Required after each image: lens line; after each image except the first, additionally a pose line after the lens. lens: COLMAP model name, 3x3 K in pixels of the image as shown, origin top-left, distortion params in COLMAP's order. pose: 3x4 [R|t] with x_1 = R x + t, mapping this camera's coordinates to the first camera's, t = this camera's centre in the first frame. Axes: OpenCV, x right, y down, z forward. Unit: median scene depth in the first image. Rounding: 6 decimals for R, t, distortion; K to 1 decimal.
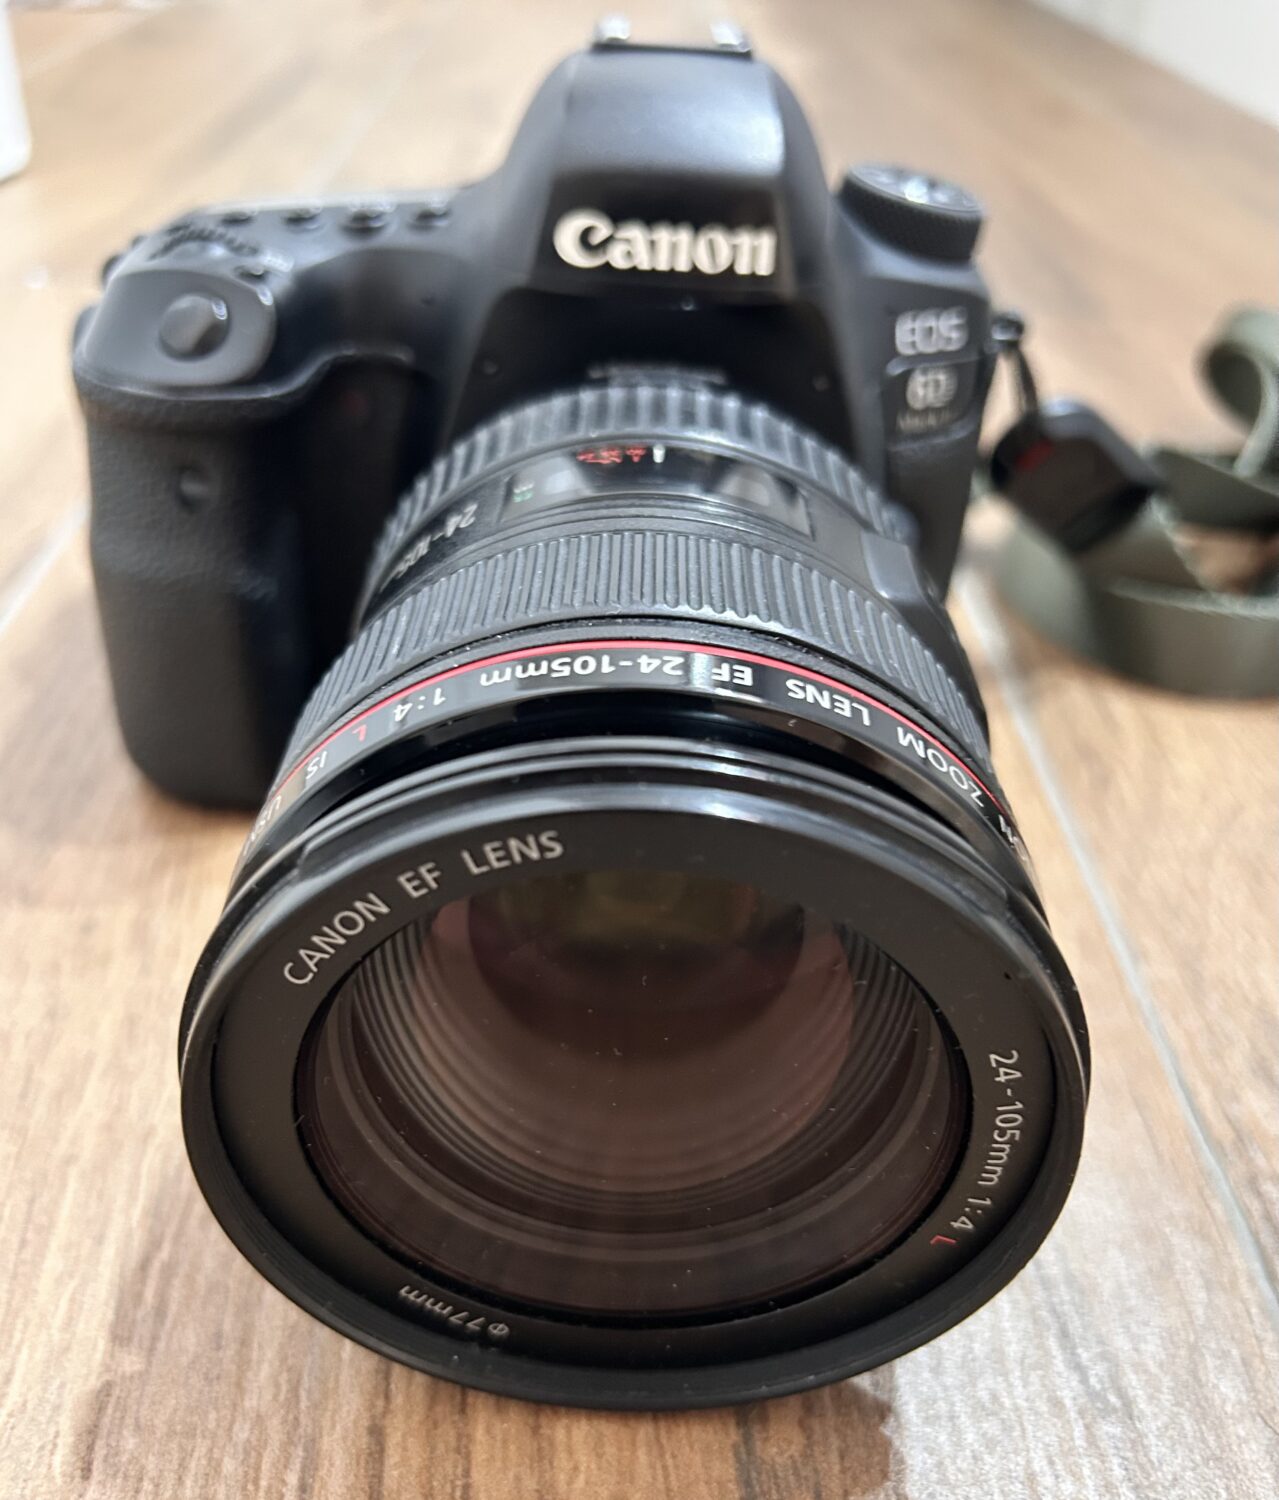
lens RADIAL K [[1464.7, 0, 648.0], [0, 1464.7, 747.1], [0, 0, 1]] dist [-0.013144, 0.000000]
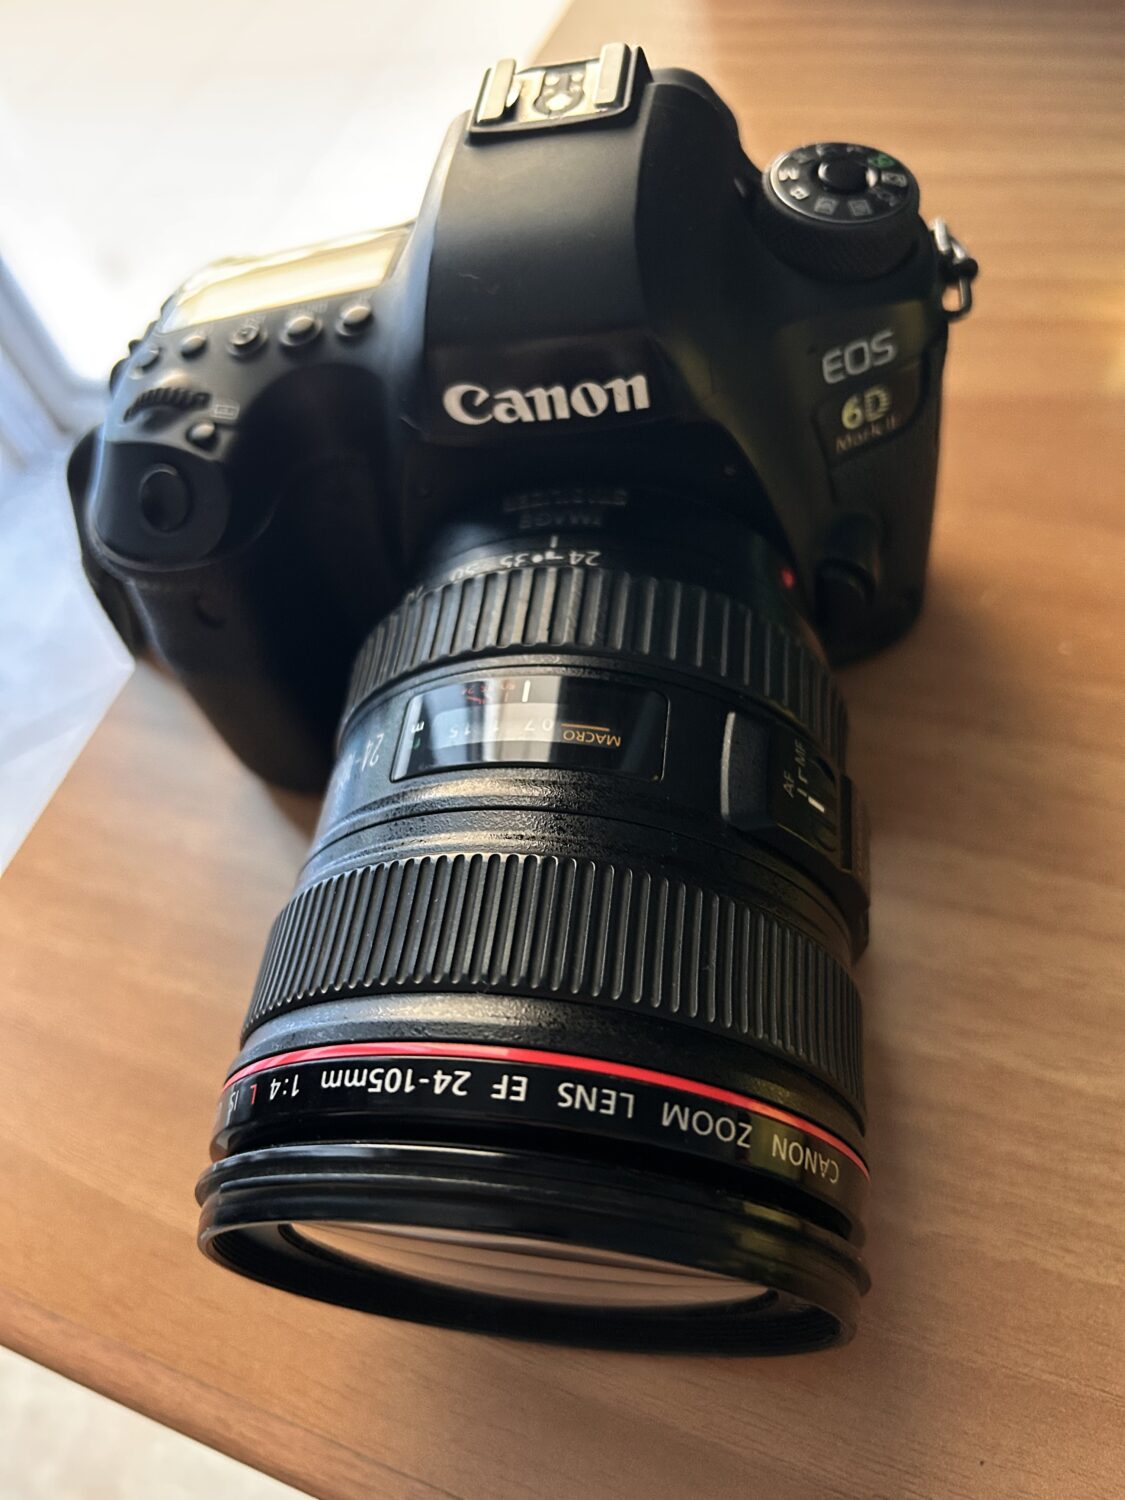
lens RADIAL K [[1256.9, 0, 571.0], [0, 1256.9, 746.1], [0, 0, 1]] dist [-0.020909, 0.011194]
pose [[0.966030, -0.049243, -0.253696, 0.287802], [0.137593, 0.928977, 0.343613, -0.496481], [0.218757, -0.366847, 0.904195, 0.143306]]
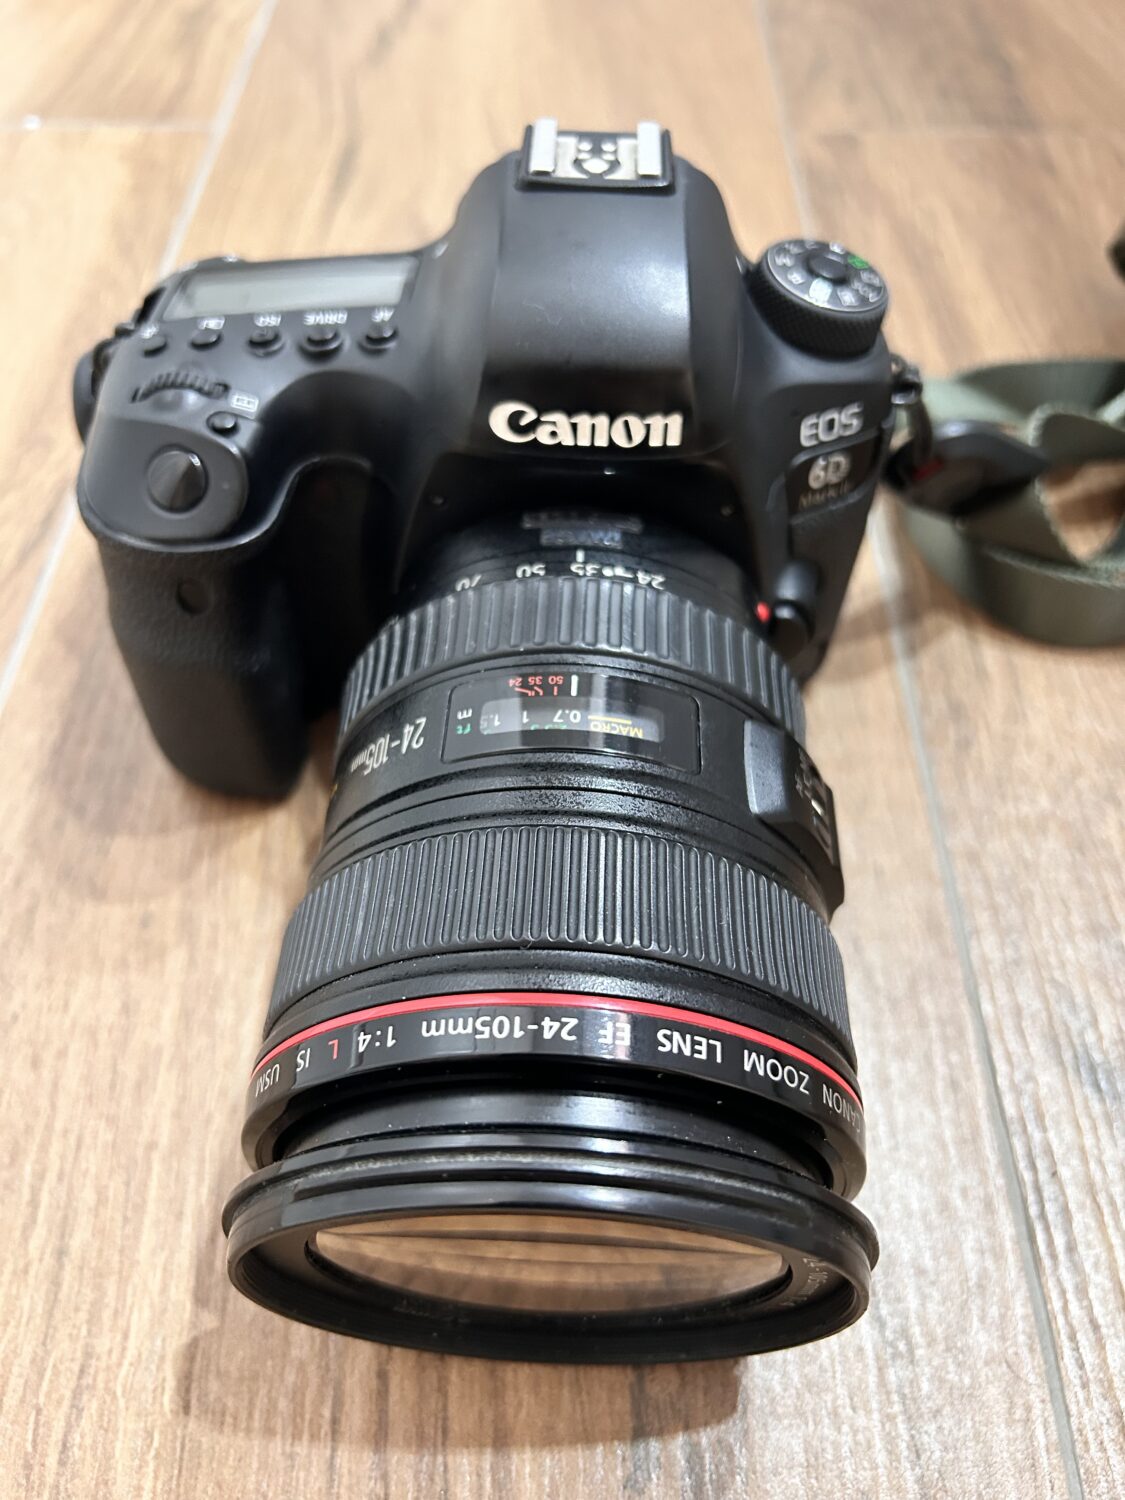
lens RADIAL K [[1256.9, 0, 588.1], [0, 1256.9, 735.7], [0, 0, 1]] dist [-0.020909, 0.011194]
pose [[0.999561, 0.001953, -0.029558, 0.050382], [0.006996, 0.954025, 0.299647, -0.482580], [0.028785, -0.299722, 0.953592, 0.013800]]
